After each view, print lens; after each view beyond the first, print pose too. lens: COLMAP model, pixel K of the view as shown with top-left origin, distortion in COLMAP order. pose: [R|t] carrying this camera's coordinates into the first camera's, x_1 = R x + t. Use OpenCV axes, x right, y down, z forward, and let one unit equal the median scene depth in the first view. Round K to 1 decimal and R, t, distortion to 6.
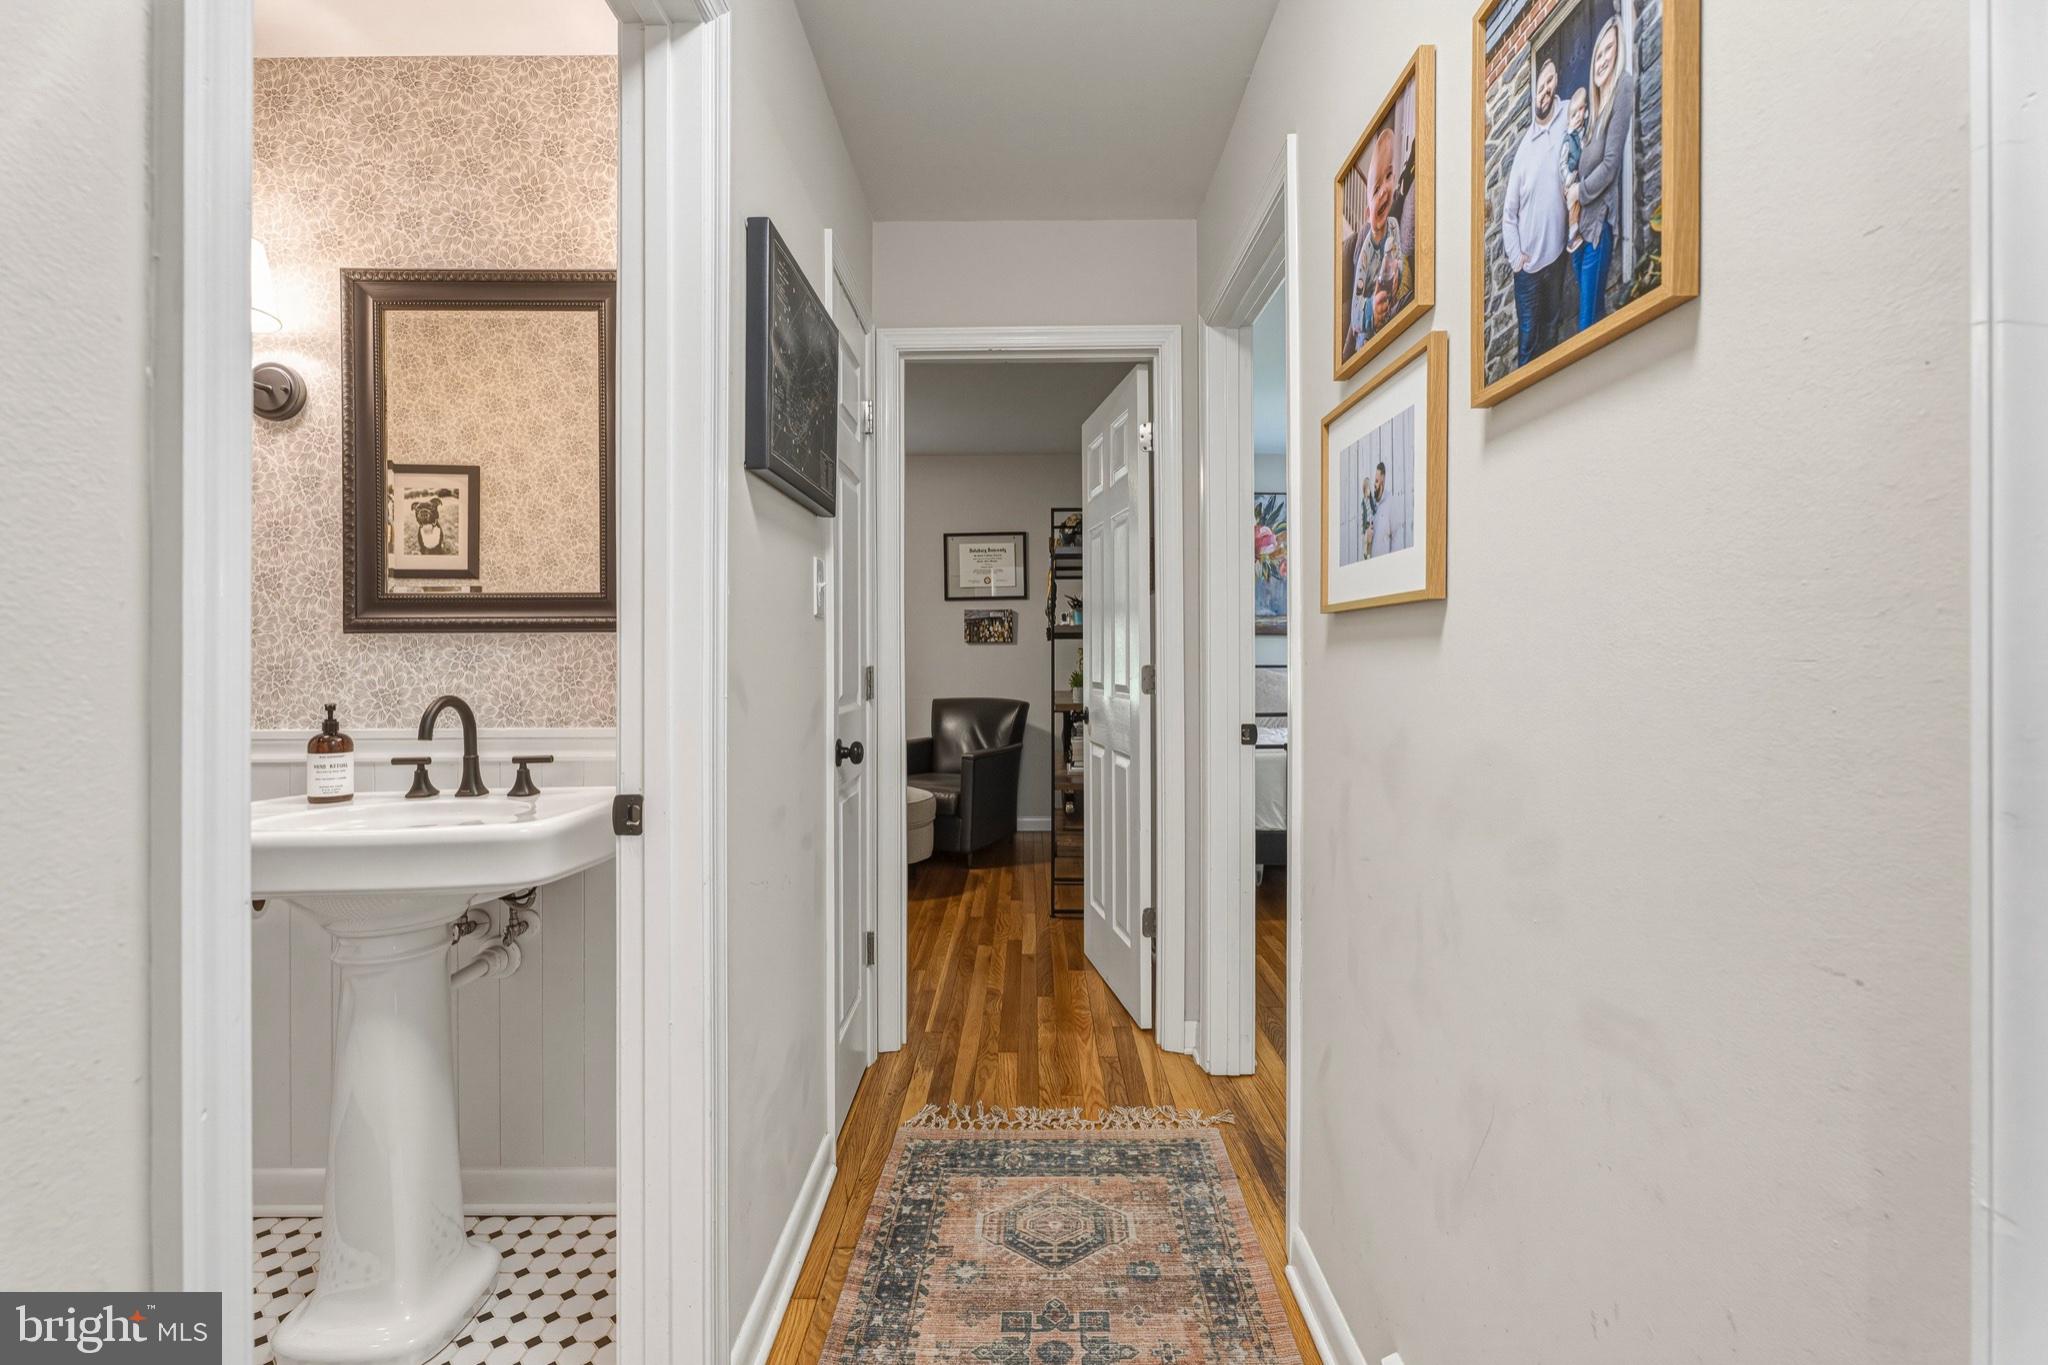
lens RADIAL K [[920.9, 0, 1015.6], [0, 920.9, 660.9], [0, 0, 1]] dist [0.001490, 0.000875]
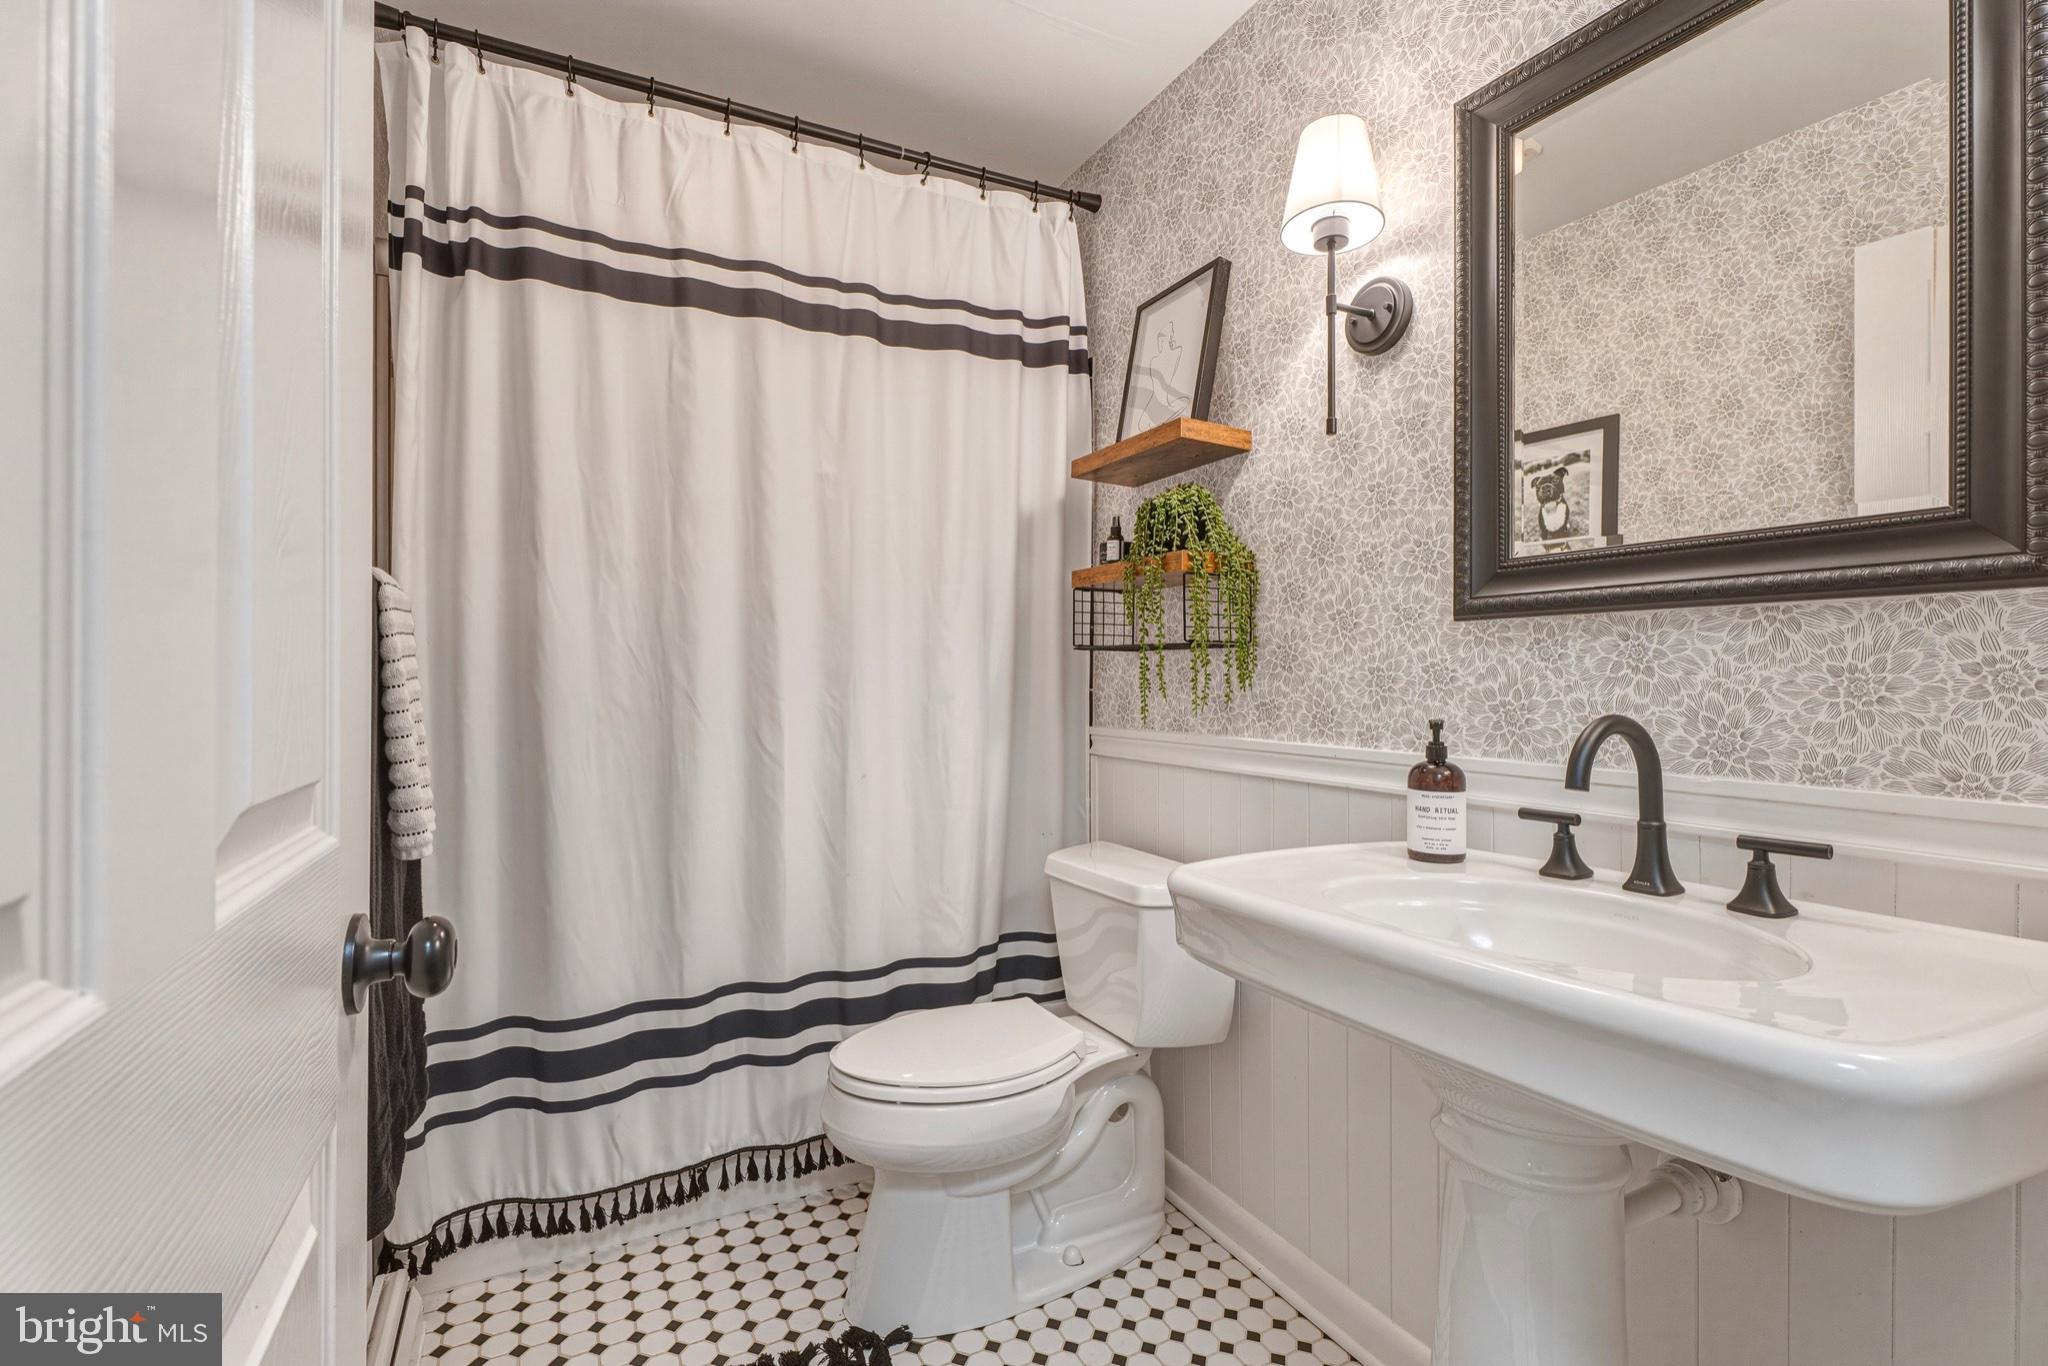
lens RADIAL K [[920.9, 0, 1007.8], [0, 920.9, 674.4], [0, 0, 1]] dist [0.001490, 0.000875]
pose [[0.466490, 0.002399, -0.884523, -0.257565], [-0.006338, 0.999980, -0.000631, 0.013674], [0.884504, 0.005900, 0.466496, 0.359455]]
